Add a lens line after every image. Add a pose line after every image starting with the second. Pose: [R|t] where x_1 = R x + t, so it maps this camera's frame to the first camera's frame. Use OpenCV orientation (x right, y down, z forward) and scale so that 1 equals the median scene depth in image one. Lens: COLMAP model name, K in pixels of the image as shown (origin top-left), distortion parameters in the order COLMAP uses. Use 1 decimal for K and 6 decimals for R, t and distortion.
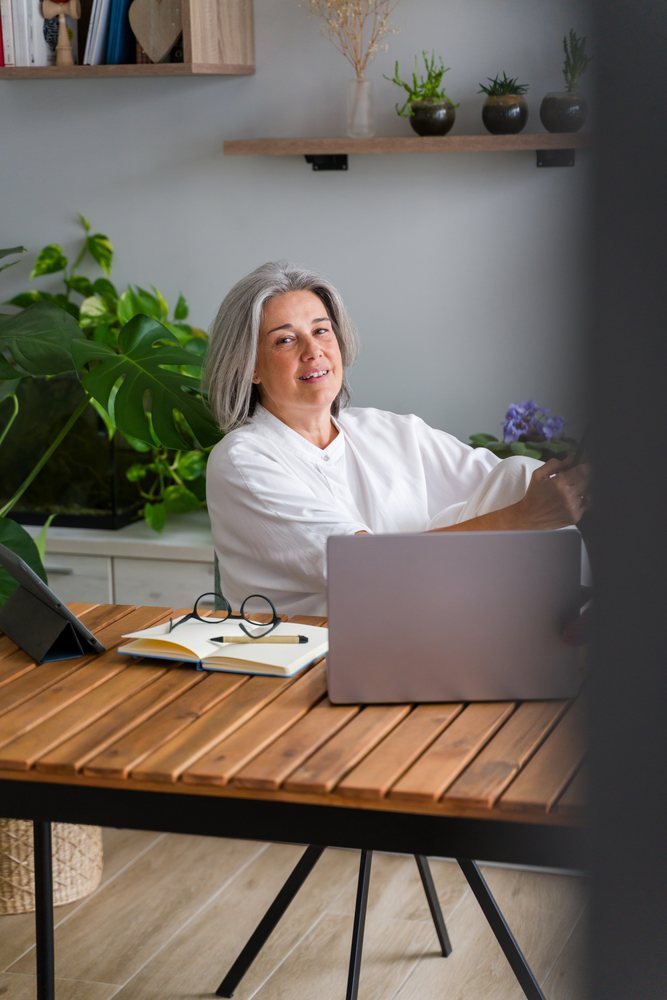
lens RADIAL K [[1934.7, 0, 333.5], [0, 1934.7, 500.0], [0, 0, 1]] dist [0.140118, 0.224632]
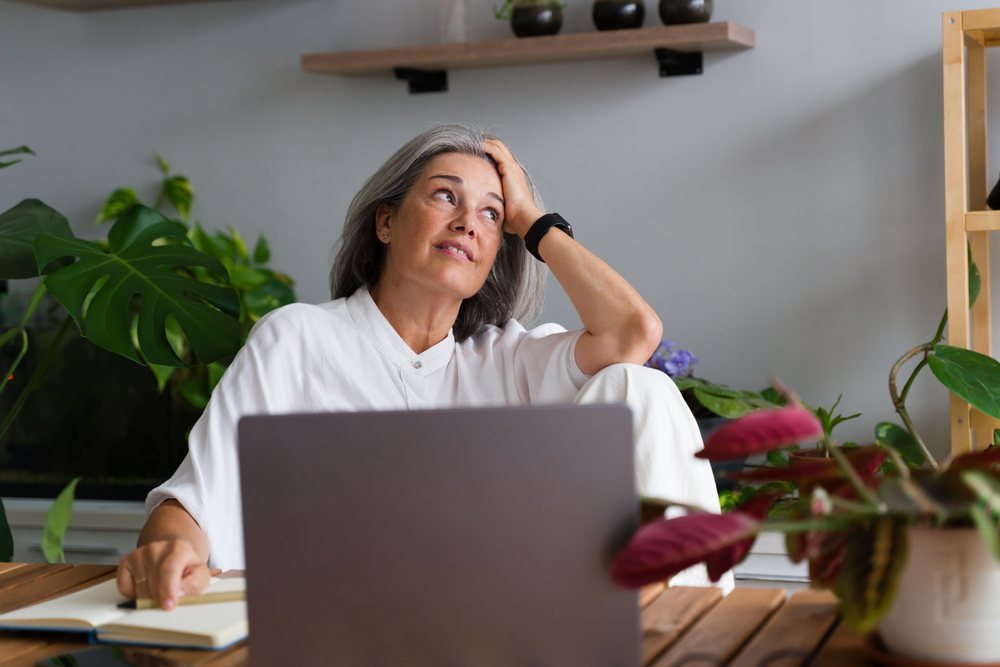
lens RADIAL K [[1695.0, 0, 500.0], [0, 1695.0, 333.5], [0, 0, 1]] dist [0.114226, 0.029012]
pose [[0.999309, -0.015543, -0.033757, 0.058737], [0.011363, 0.992630, -0.120654, 0.035005], [0.035384, 0.120187, 0.992121, 0.261636]]
